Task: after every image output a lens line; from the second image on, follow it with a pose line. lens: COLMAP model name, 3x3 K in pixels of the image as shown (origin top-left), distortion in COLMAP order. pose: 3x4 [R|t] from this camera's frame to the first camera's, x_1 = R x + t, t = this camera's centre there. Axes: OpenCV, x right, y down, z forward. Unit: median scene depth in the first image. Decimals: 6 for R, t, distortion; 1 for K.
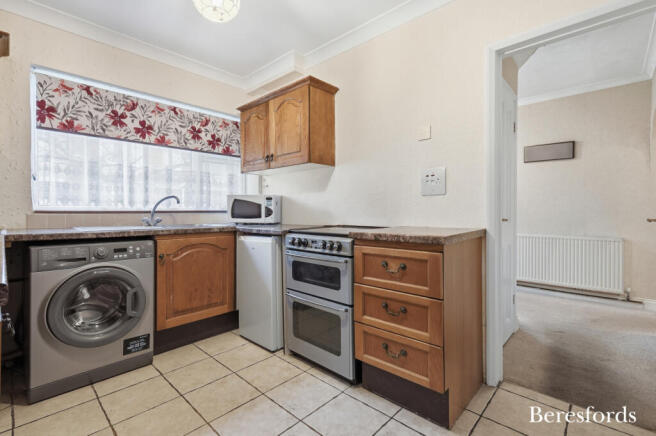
lens RADIAL K [[296.2, 0, 328.0], [0, 296.2, 218.0], [0, 0, 1]] dist [0.000007, -0.000540]
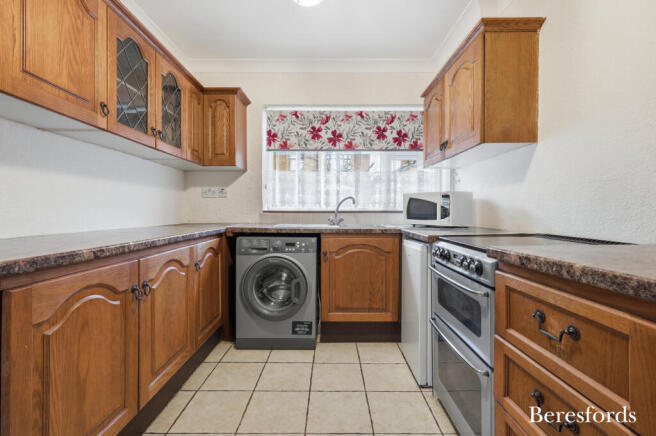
lens RADIAL K [[296.2, 0, 328.0], [0, 296.2, 218.0], [0, 0, 1]] dist [0.000007, -0.000540]
pose [[0.677103, 0.020201, -0.735611, 0.219595], [-0.018068, 0.999778, 0.010824, -0.010041], [0.735667, 0.005962, 0.677318, 0.257752]]
